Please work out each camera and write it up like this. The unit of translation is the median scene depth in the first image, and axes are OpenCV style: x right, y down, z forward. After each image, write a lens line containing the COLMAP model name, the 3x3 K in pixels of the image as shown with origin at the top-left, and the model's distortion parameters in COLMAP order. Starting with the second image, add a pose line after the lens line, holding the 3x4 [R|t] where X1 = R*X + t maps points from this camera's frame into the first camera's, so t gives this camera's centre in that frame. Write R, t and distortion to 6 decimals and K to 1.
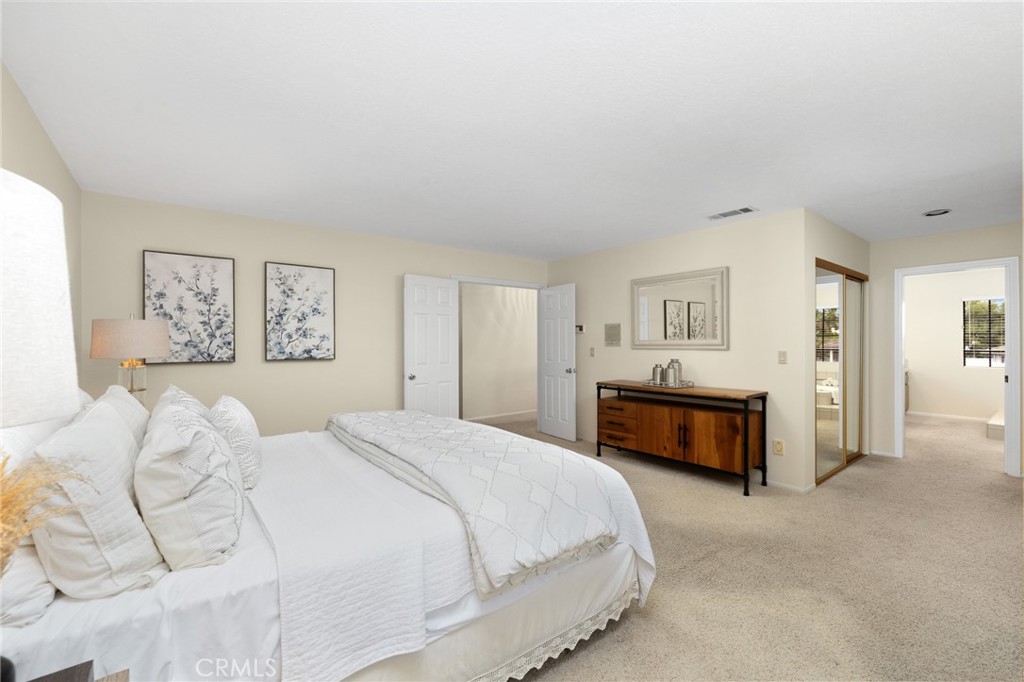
lens RADIAL K [[426.2, 0, 515.1], [0, 426.2, 342.2], [0, 0, 1]] dist [-0.000319, -0.000096]
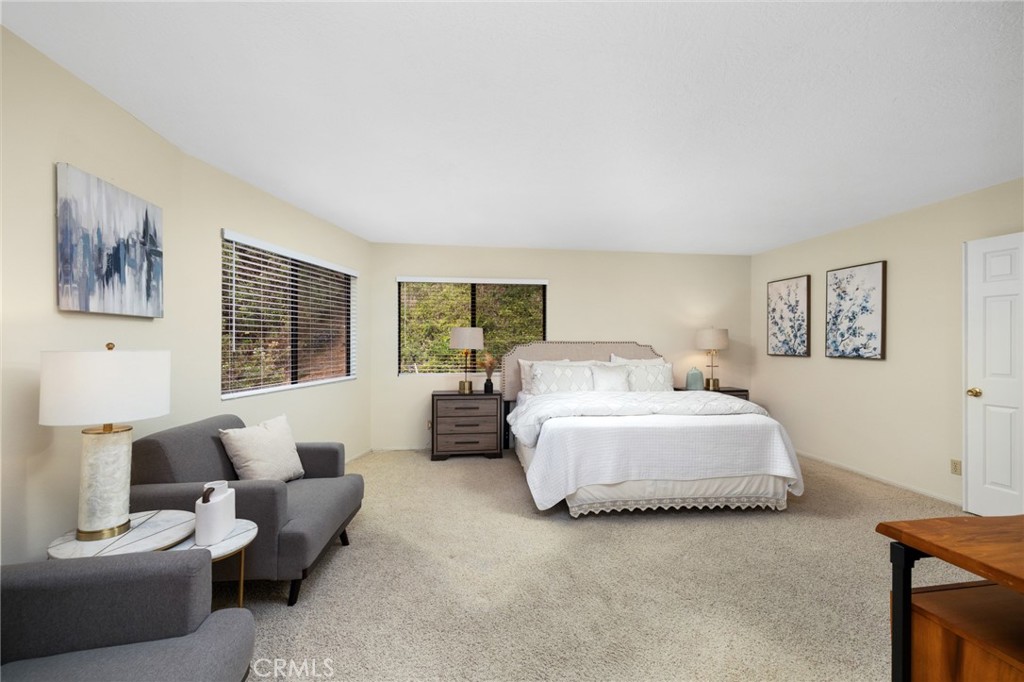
lens RADIAL K [[426.2, 0, 515.1], [0, 426.2, 342.2], [0, 0, 1]] dist [-0.000319, -0.000096]
pose [[-0.500950, 0.003118, -0.865471, 0.823730], [0.000837, 0.999995, 0.003118, -0.000530], [0.865476, 0.000838, -0.500950, 0.828737]]
